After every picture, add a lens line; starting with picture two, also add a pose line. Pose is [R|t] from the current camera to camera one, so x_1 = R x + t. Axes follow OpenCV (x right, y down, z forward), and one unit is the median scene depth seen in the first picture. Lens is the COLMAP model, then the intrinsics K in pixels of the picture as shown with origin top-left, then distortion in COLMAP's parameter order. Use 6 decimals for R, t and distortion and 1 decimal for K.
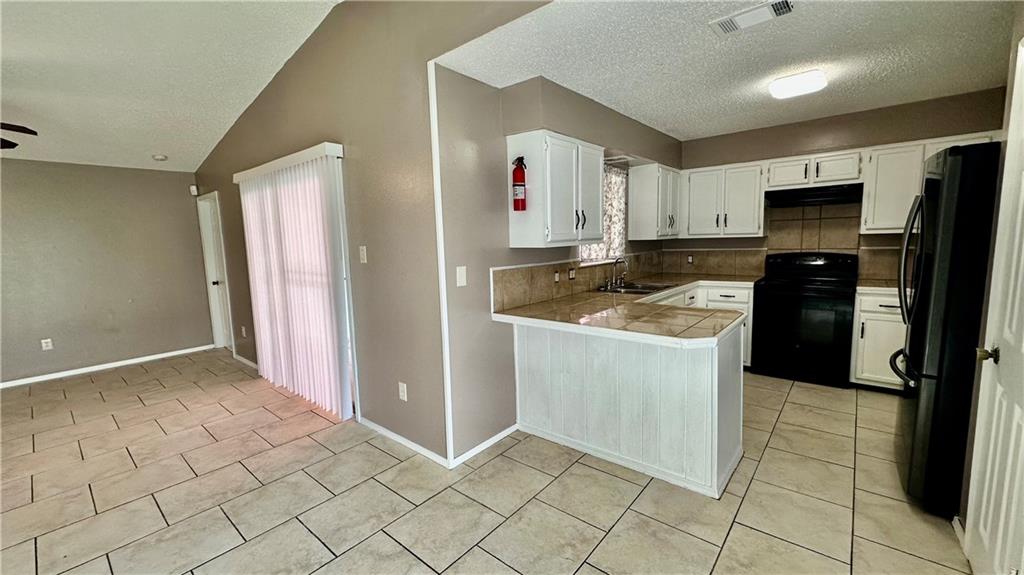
lens RADIAL K [[408.1, 0, 509.5], [0, 408.1, 287.7], [0, 0, 1]] dist [-0.002458, -0.000032]
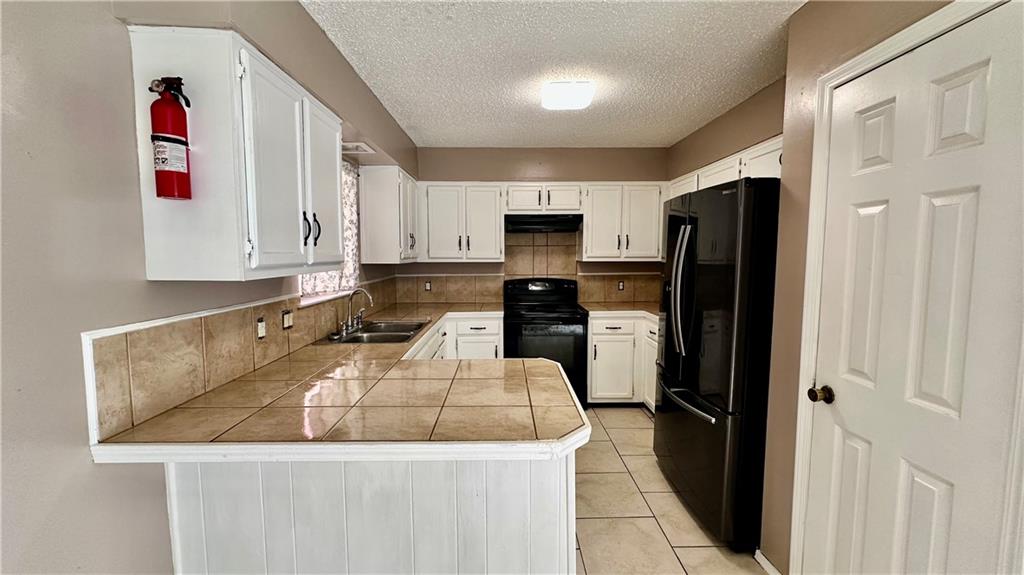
lens RADIAL K [[410.6, 0, 512.0], [0, 410.6, 287.5], [0, 0, 1]] dist [-0.003861, -0.000033]
pose [[0.748816, -0.024650, 0.662319, 0.002113], [0.058697, 0.997848, -0.029225, -0.041321], [-0.660173, 0.060760, 0.748652, 0.308353]]
